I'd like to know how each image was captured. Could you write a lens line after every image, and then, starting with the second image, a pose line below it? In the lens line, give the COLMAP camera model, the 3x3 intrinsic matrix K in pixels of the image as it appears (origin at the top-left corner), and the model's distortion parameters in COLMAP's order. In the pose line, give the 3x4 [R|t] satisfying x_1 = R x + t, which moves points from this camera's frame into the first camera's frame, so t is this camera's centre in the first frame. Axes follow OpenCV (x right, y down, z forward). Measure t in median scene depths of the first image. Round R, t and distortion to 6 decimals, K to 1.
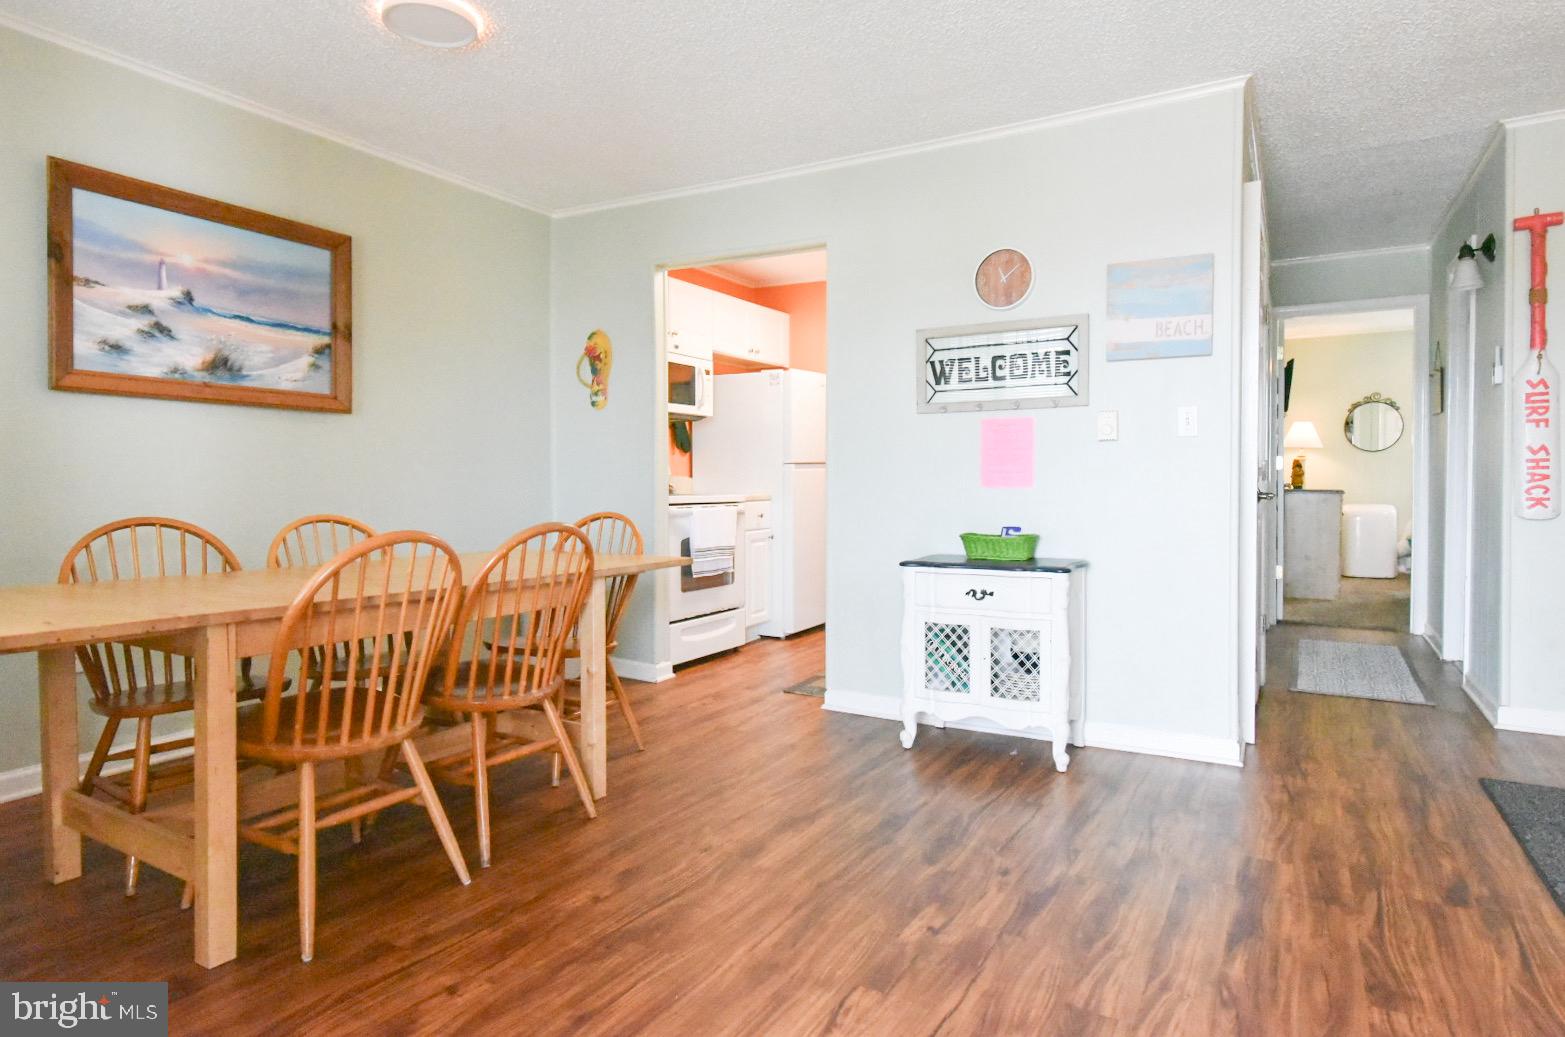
lens RADIAL K [[887.8, 0, 783.8], [0, 887.8, 506.5], [0, 0, 1]] dist [-0.006632, 0.001117]
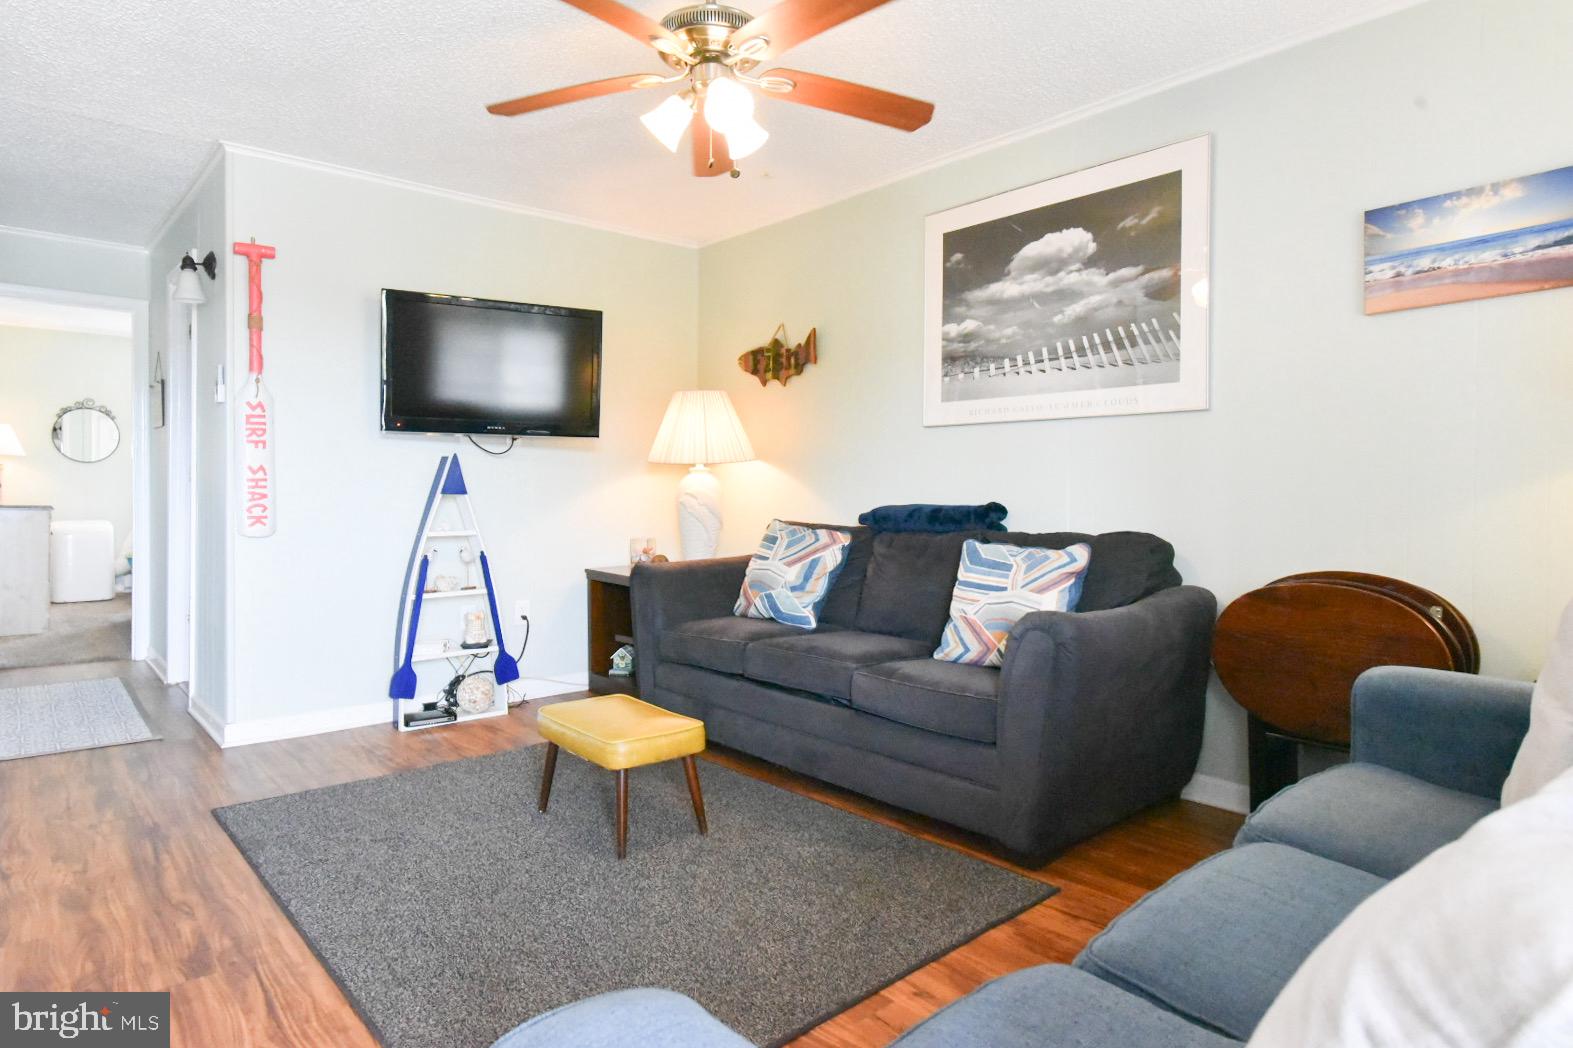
lens RADIAL K [[904.8, 0, 769.8], [0, 904.8, 496.6], [0, 0, 1]] dist [-0.000624, 0.000867]
pose [[0.329121, 0.003576, 0.944281, 0.048229], [0.019539, 0.999753, -0.010596, -0.009688], [-0.944086, 0.021938, 0.328970, 0.082764]]
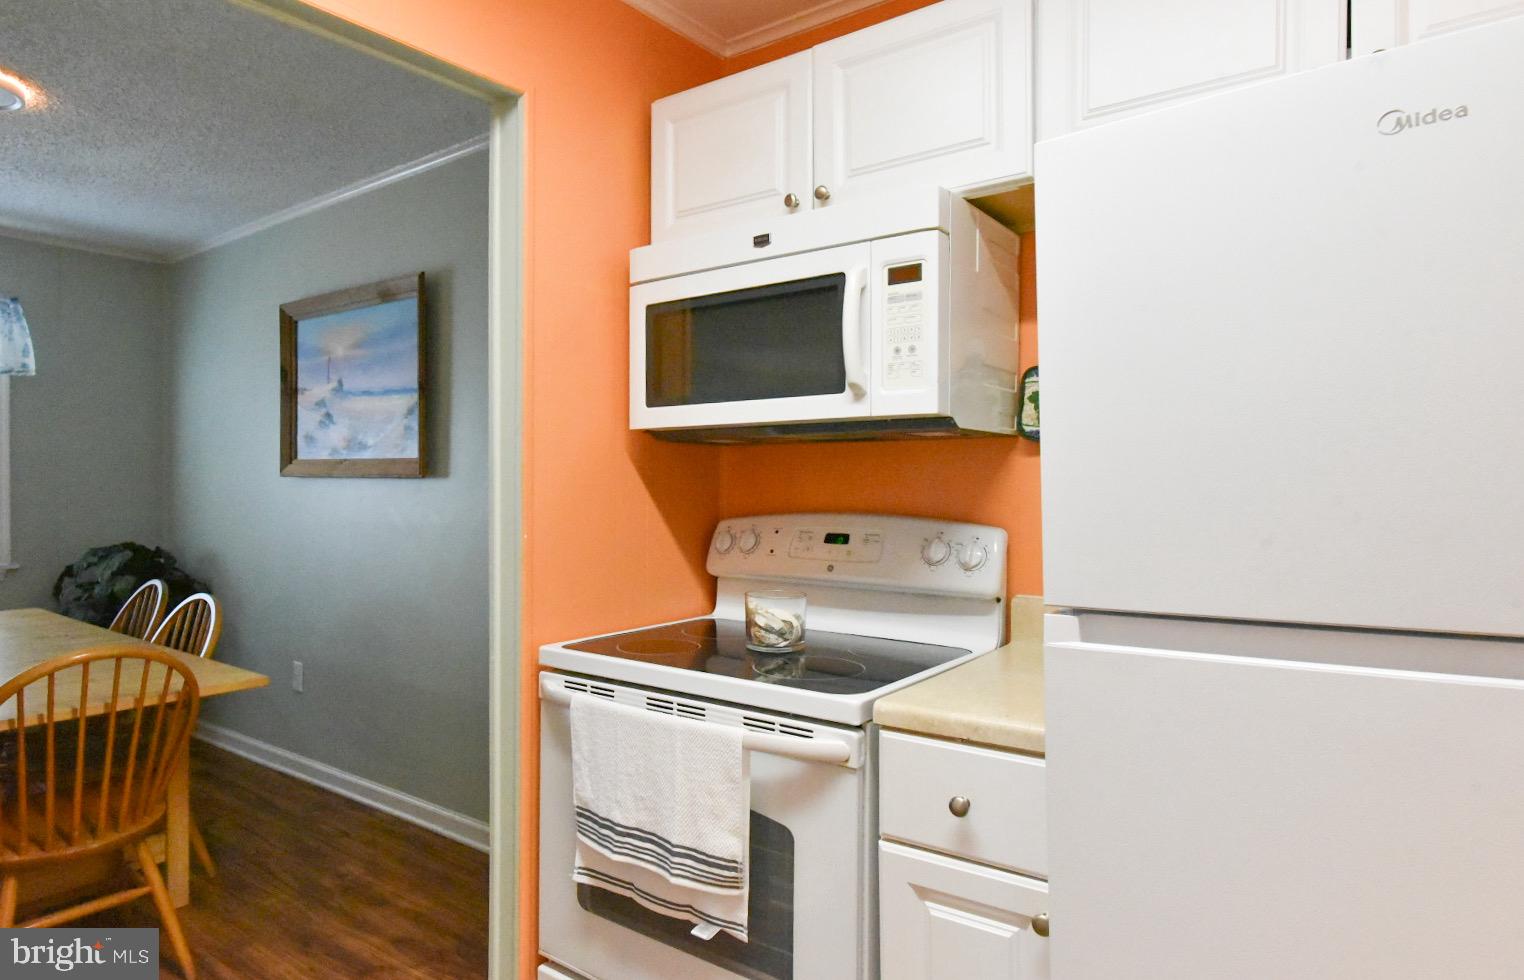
lens RADIAL K [[898.7, 0, 767.3], [0, 898.7, 488.7], [0, 0, 1]] dist [0.004193, 0.001613]
pose [[-0.123934, 0.005951, -0.992273, 0.350111], [-0.032045, 0.999436, 0.009996, -0.121174], [0.991773, 0.033036, -0.123673, 1.521571]]
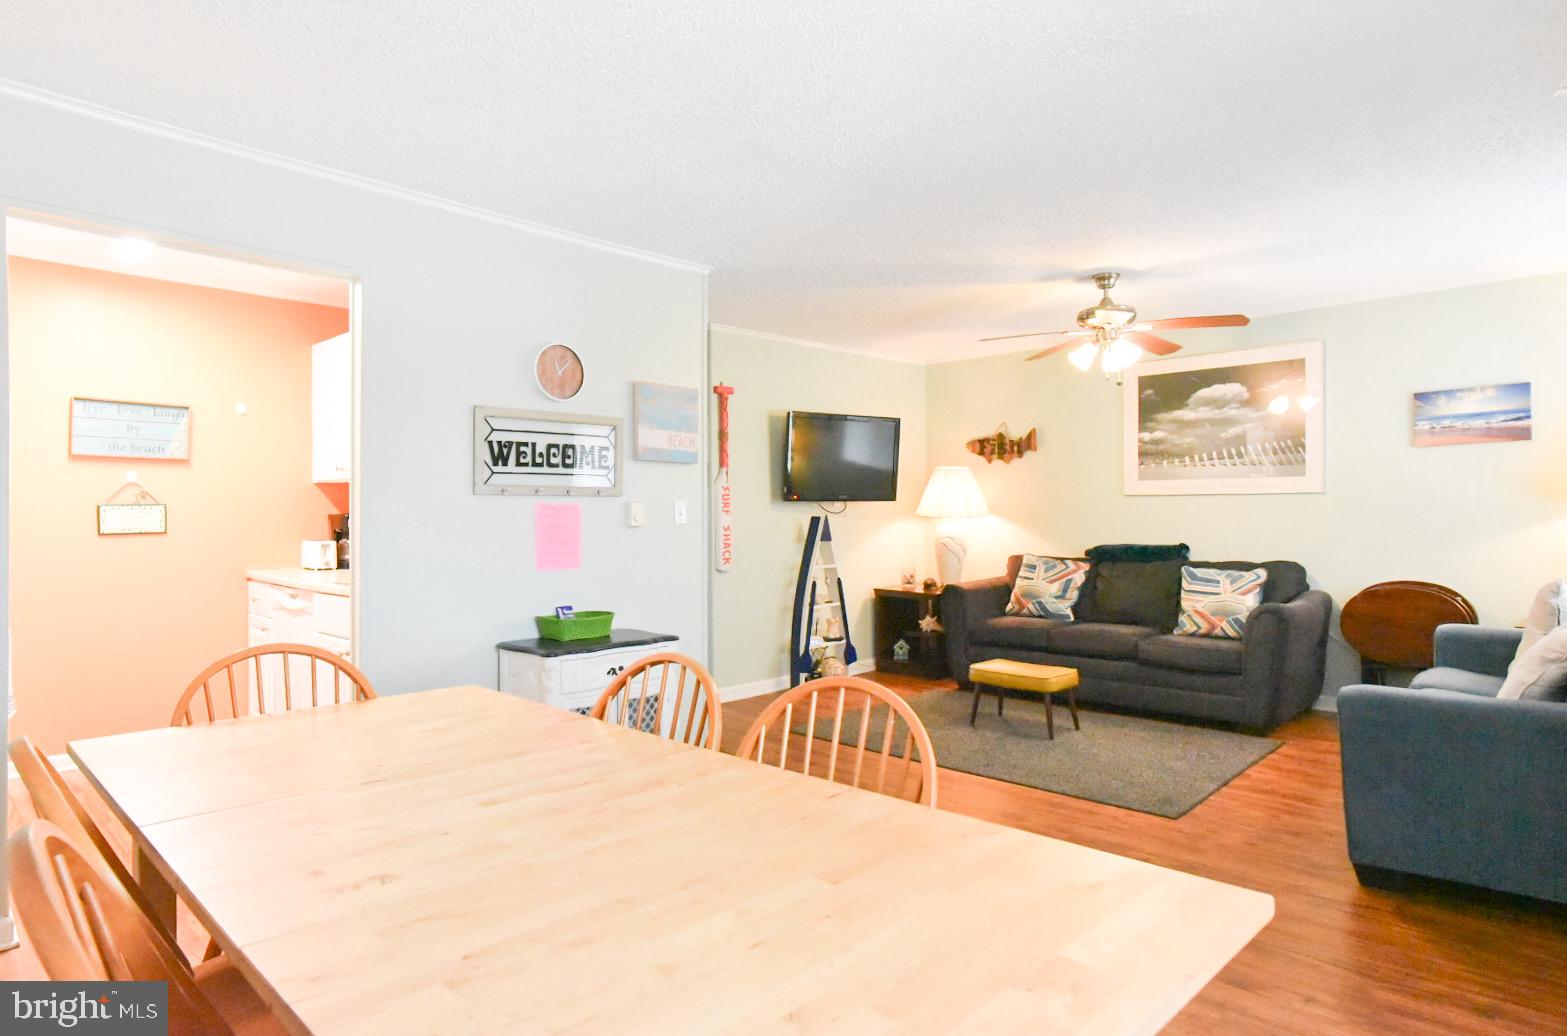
lens RADIAL K [[896.7, 0, 778.1], [0, 896.7, 511.7], [0, 0, 1]] dist [0.006240, -0.000028]
pose [[0.249316, 0.006339, 0.968401, -0.739093], [0.032160, 0.999373, -0.014821, -0.067734], [-0.967888, 0.034839, 0.248956, 0.497309]]
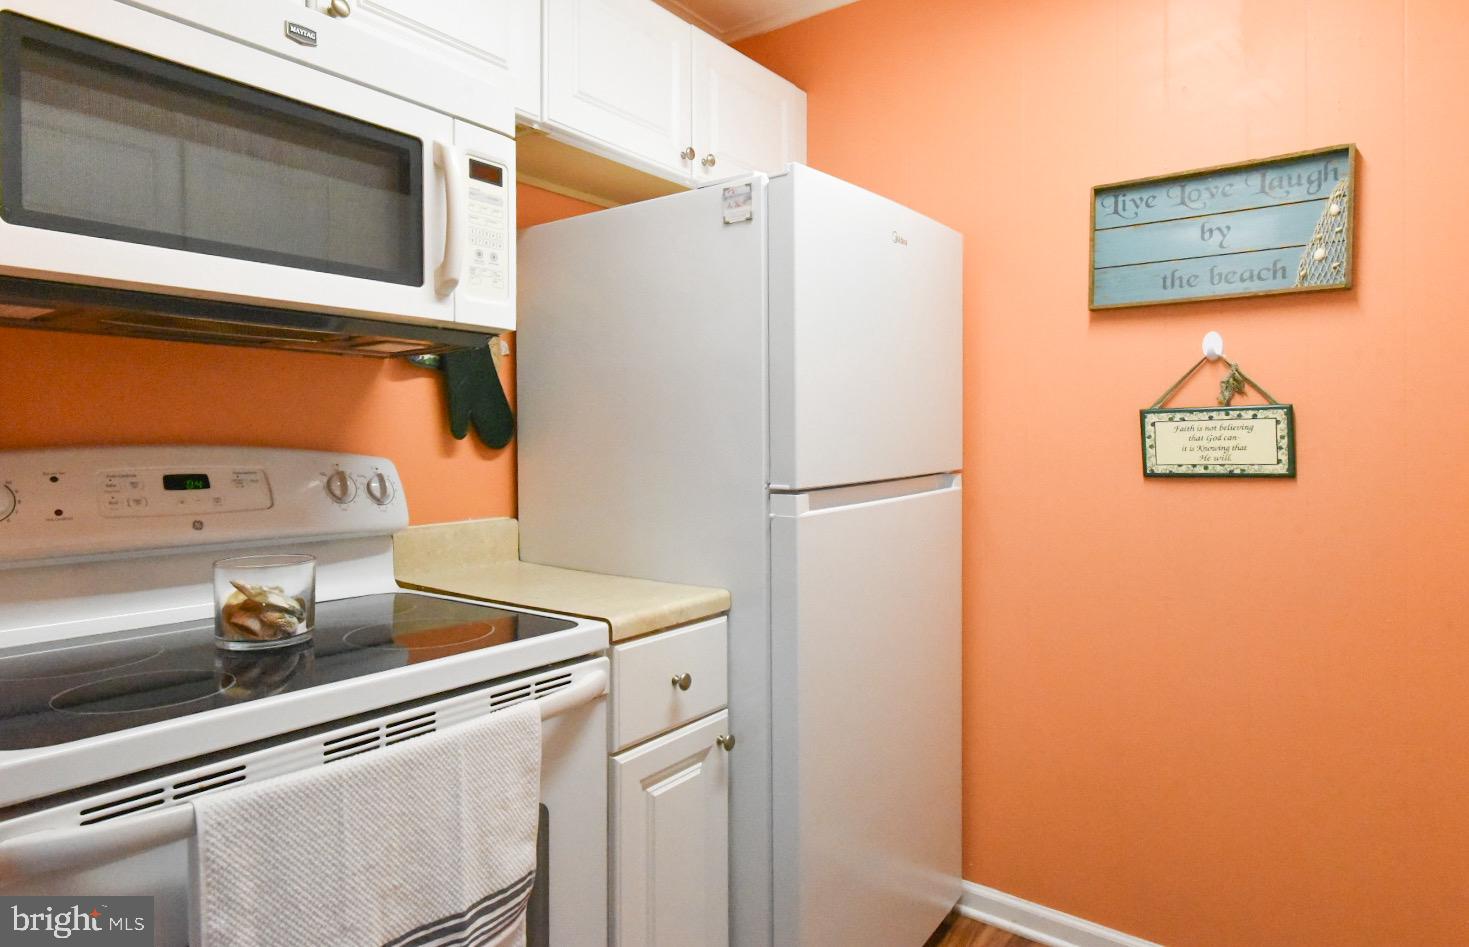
lens RADIAL K [[858.5, 0, 754.1], [0, 858.5, 427.5], [0, 0, 1]] dist [0.003560, 0.000364]
pose [[0.991993, -0.003665, -0.126240, 0.052547], [-0.001837, 0.999054, -0.043440, -0.091547], [0.126280, 0.043324, 0.991048, 1.144937]]
